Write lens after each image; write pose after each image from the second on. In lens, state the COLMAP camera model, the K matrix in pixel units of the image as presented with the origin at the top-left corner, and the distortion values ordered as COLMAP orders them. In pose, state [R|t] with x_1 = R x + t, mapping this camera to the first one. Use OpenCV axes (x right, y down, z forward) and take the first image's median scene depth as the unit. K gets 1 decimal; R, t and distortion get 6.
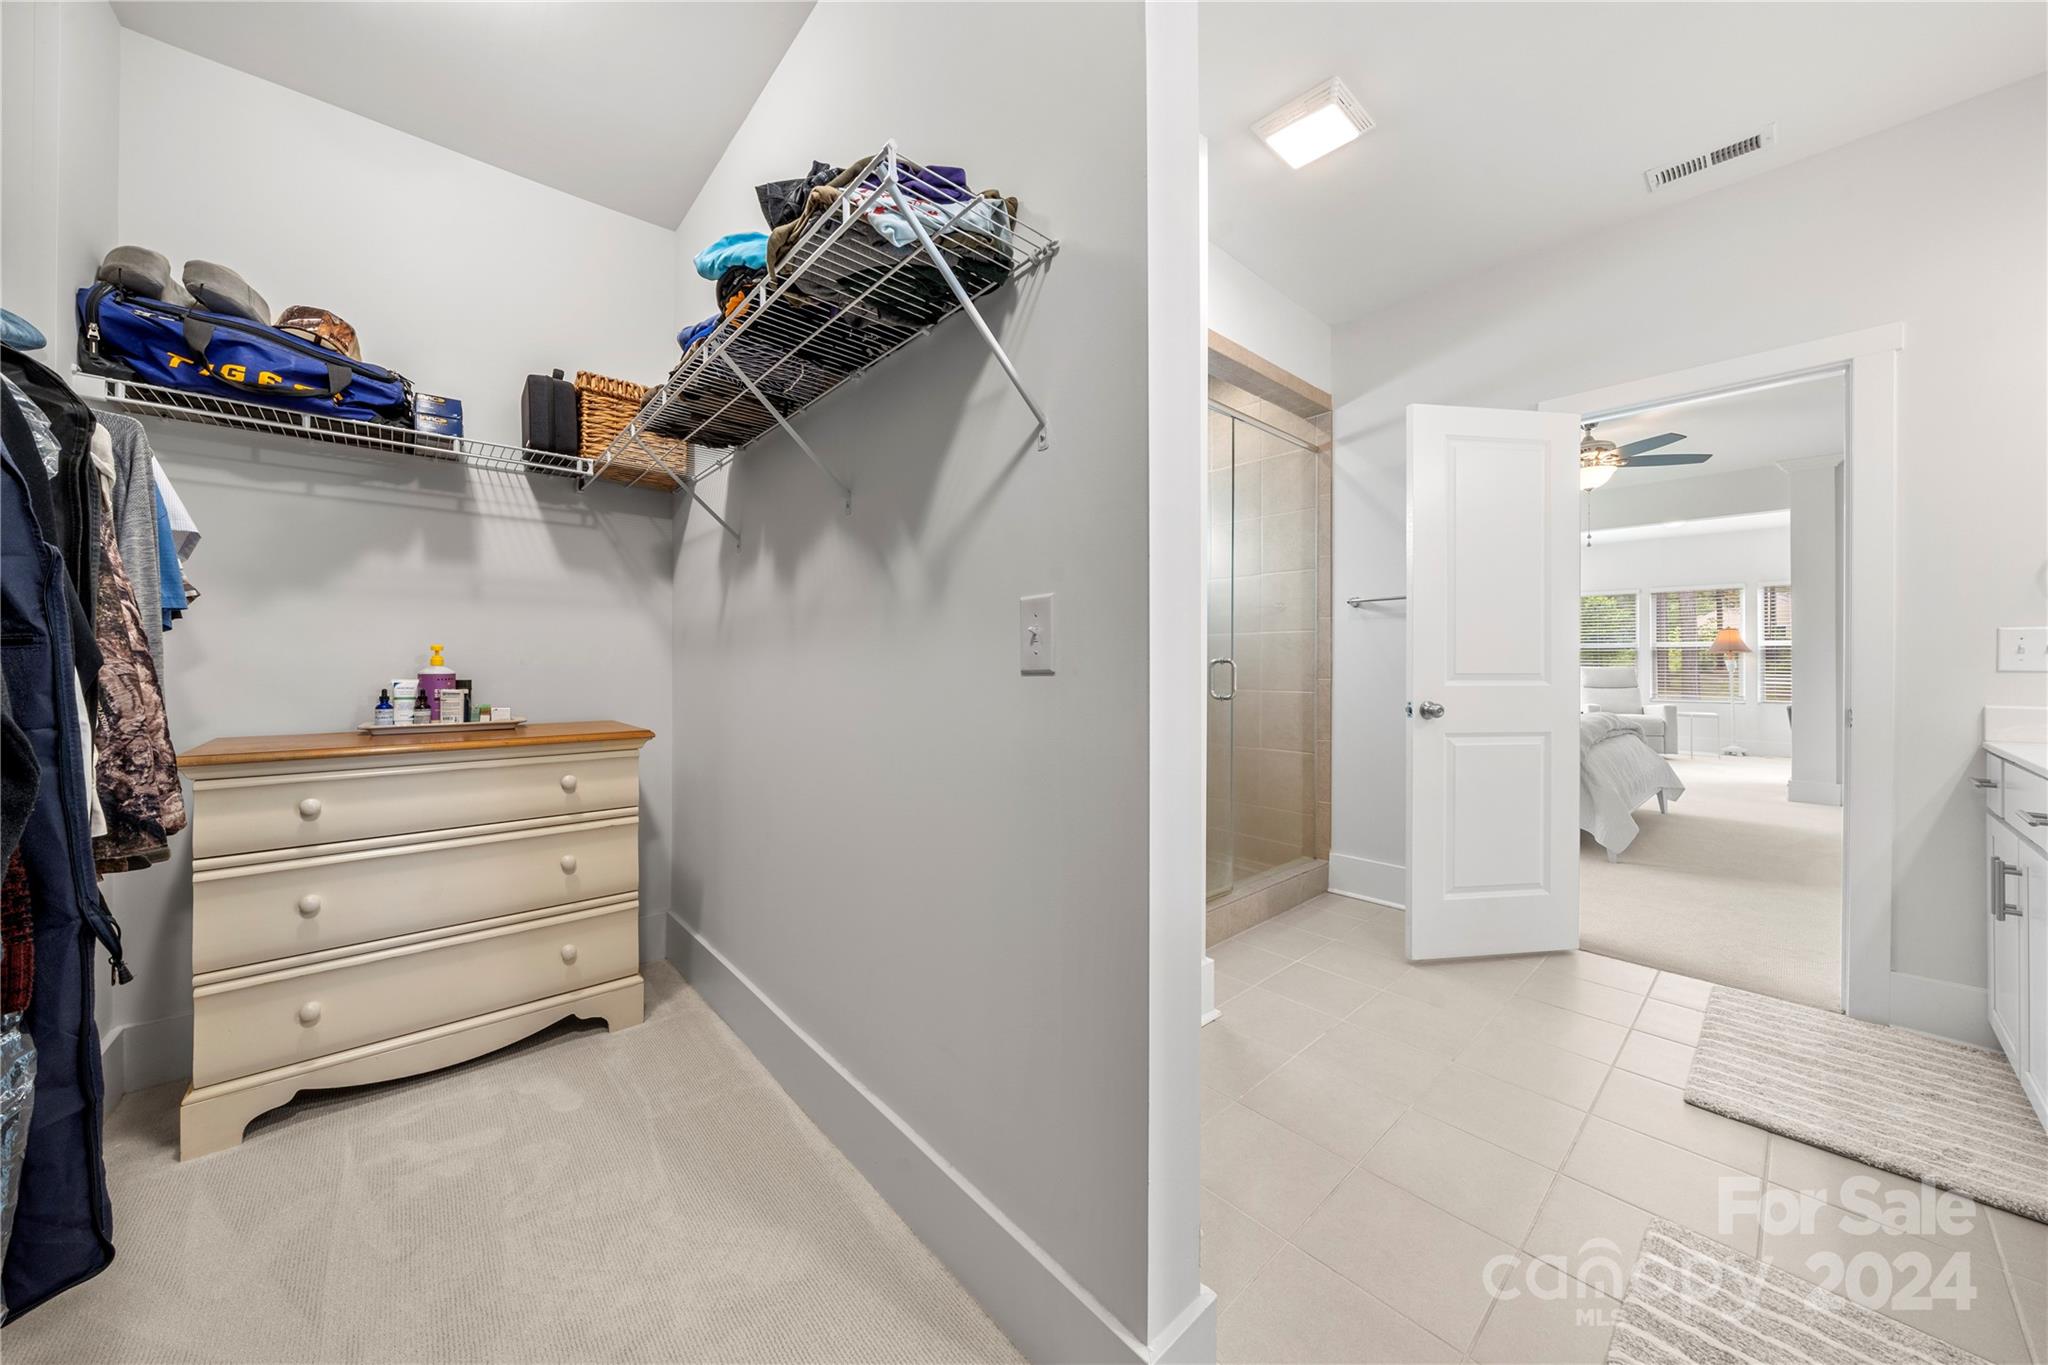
lens RADIAL K [[709.8, 0, 1025.1], [0, 709.8, 674.6], [0, 0, 1]] dist [-0.000787, 0.000127]
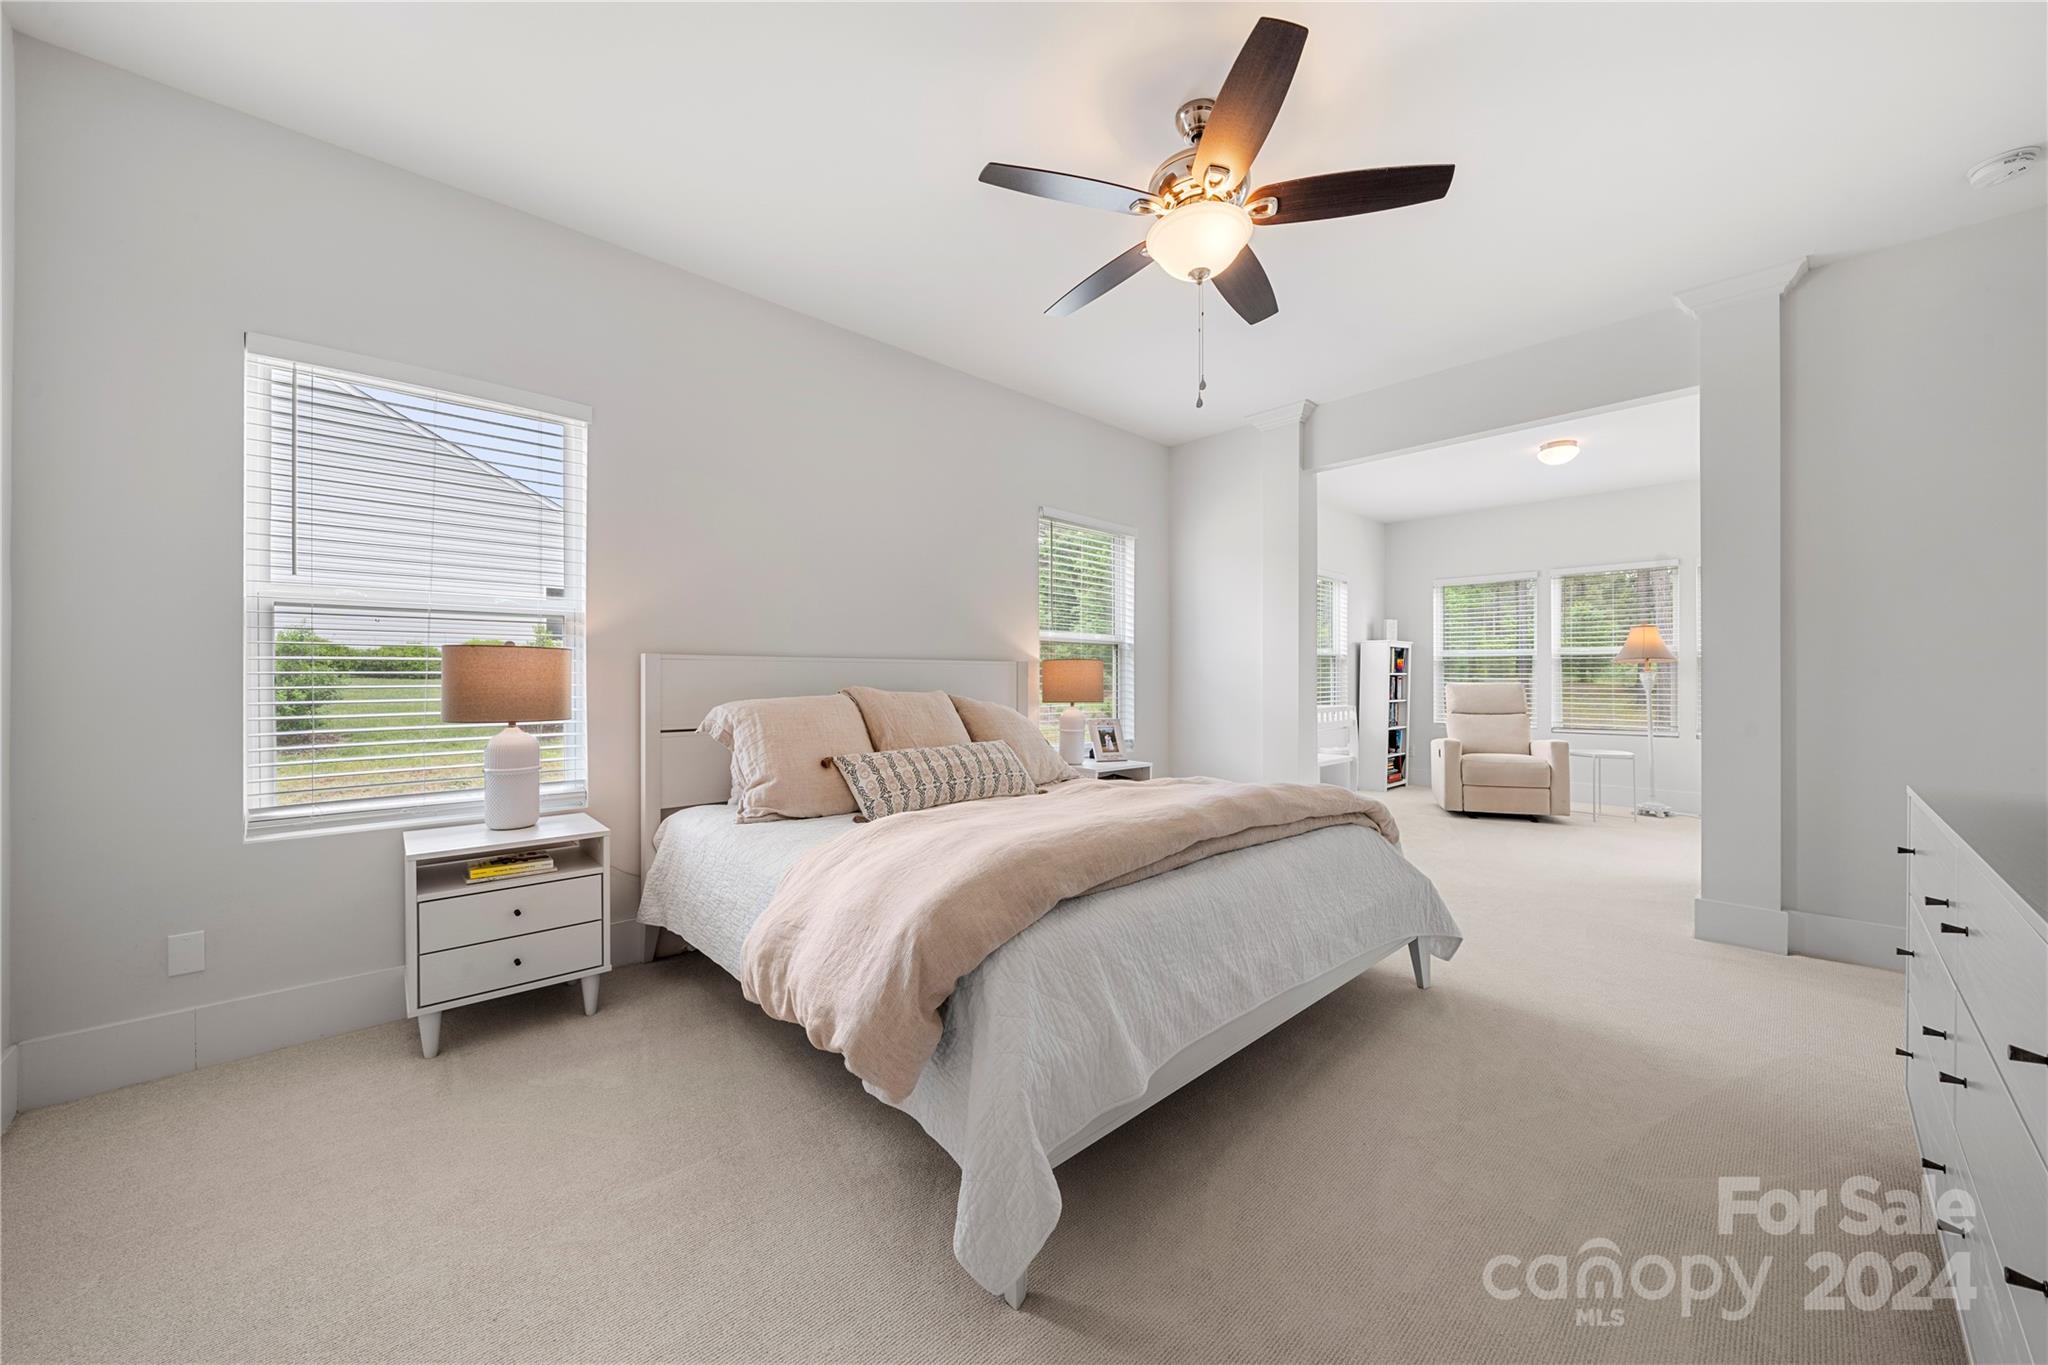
lens RADIAL K [[751.1, 0, 1022.9], [0, 751.1, 677.9], [0, 0, 1]] dist [0.001544, -0.000013]
pose [[0.999147, 0.015075, 0.038446, 0.757841], [-0.014751, 0.999853, -0.008684, -0.005909], [-0.038571, 0.008110, 0.999223, 0.627654]]
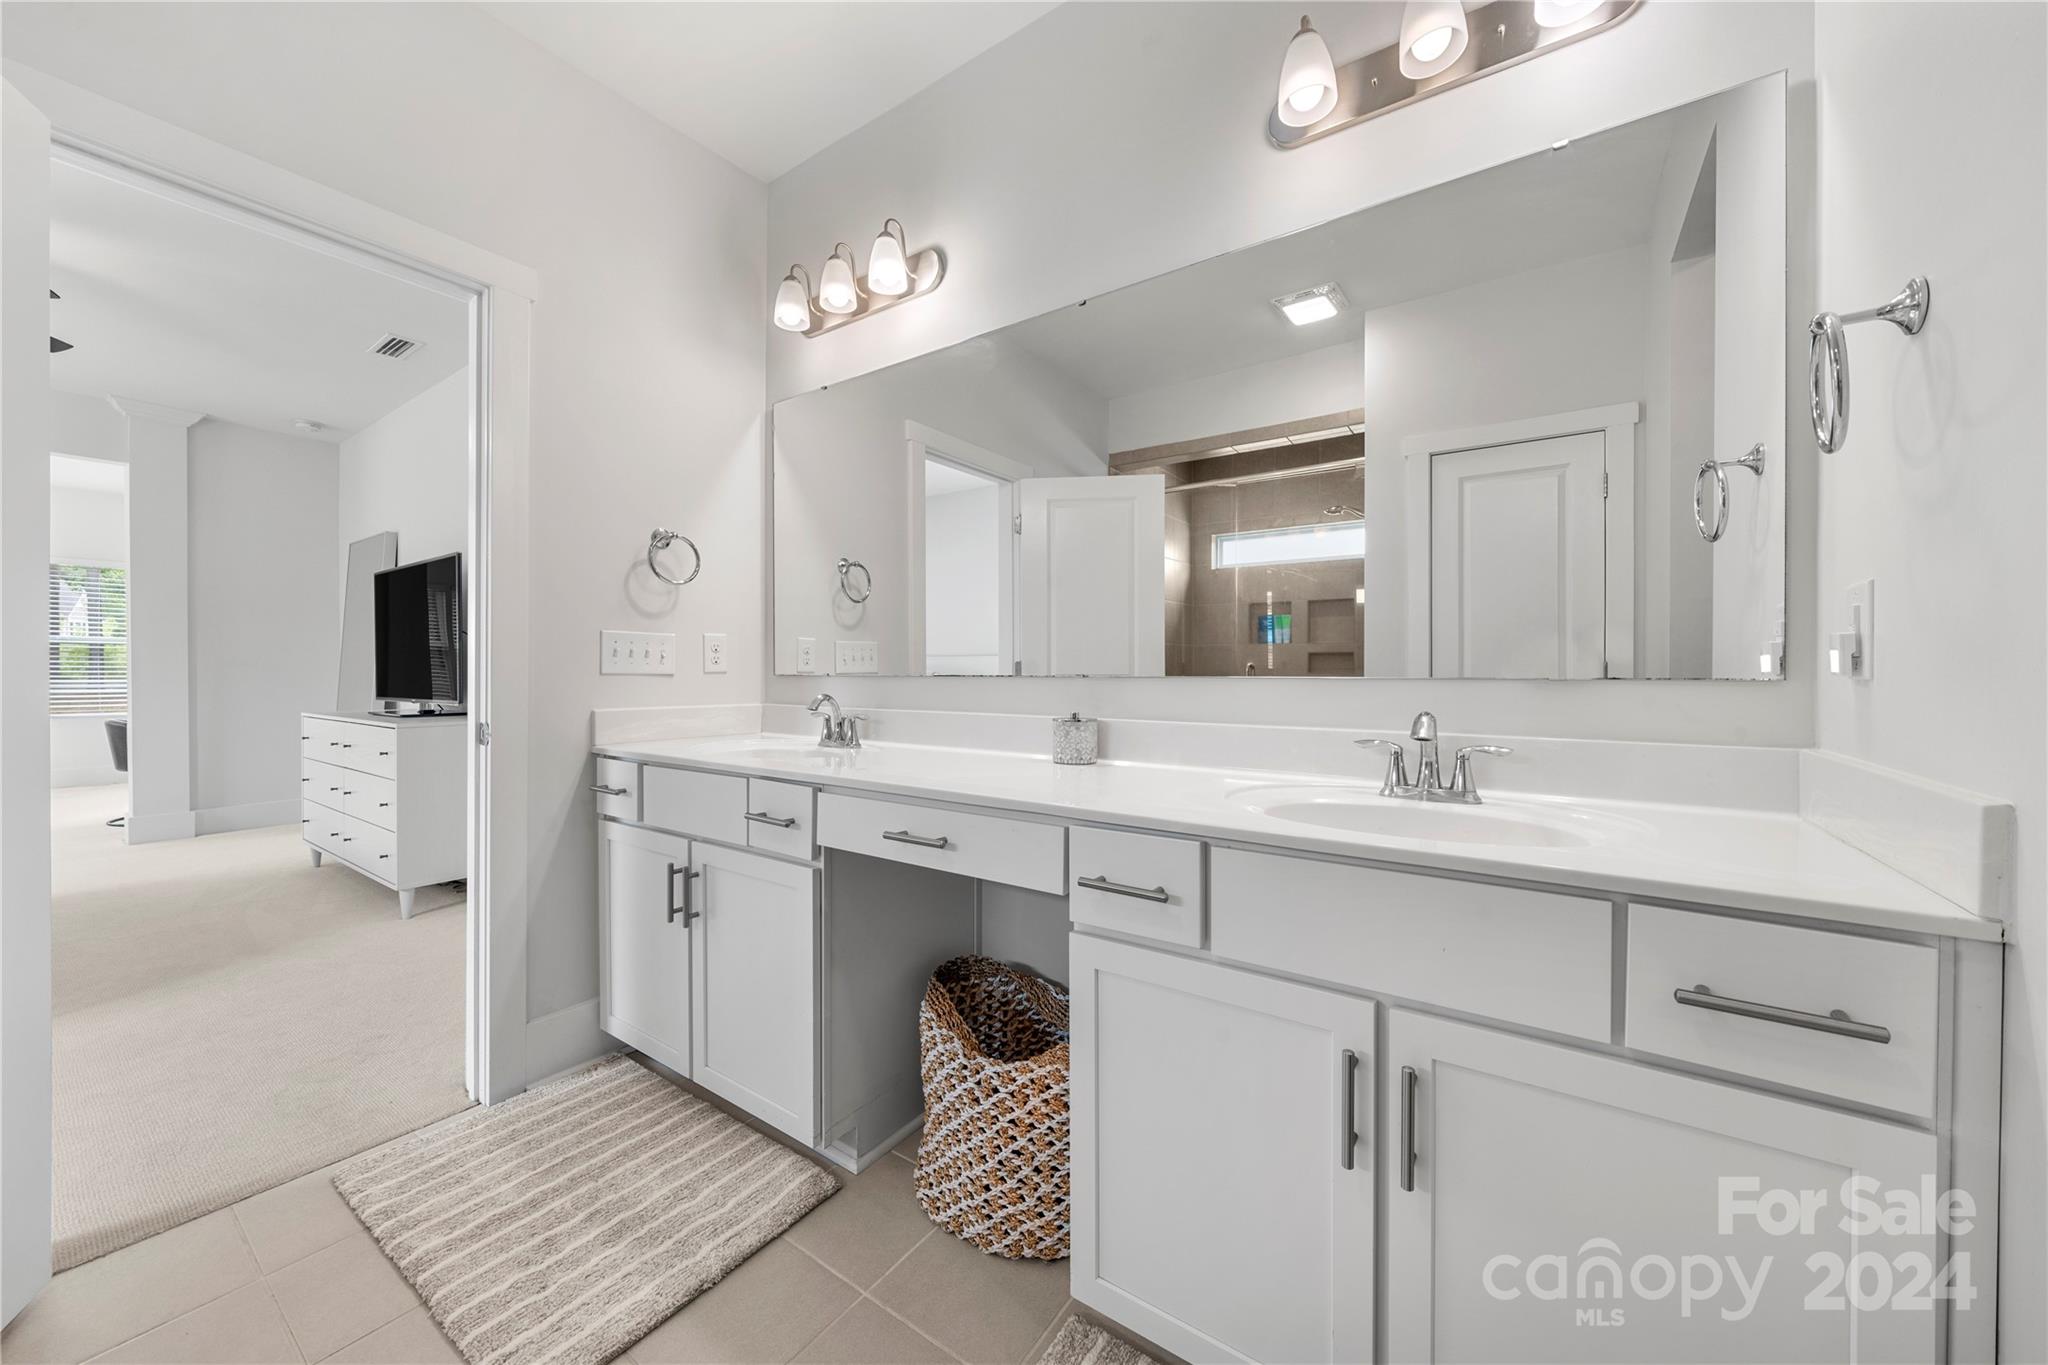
lens RADIAL K [[734.3, 0, 1019.4], [0, 734.3, 680.7], [0, 0, 1]] dist [-0.001167, -0.000036]
pose [[-0.237120, -0.009445, 0.971435, 0.126867], [0.007569, 0.999904, 0.011570, -0.001186], [-0.971451, 0.010096, -0.237025, 0.353511]]
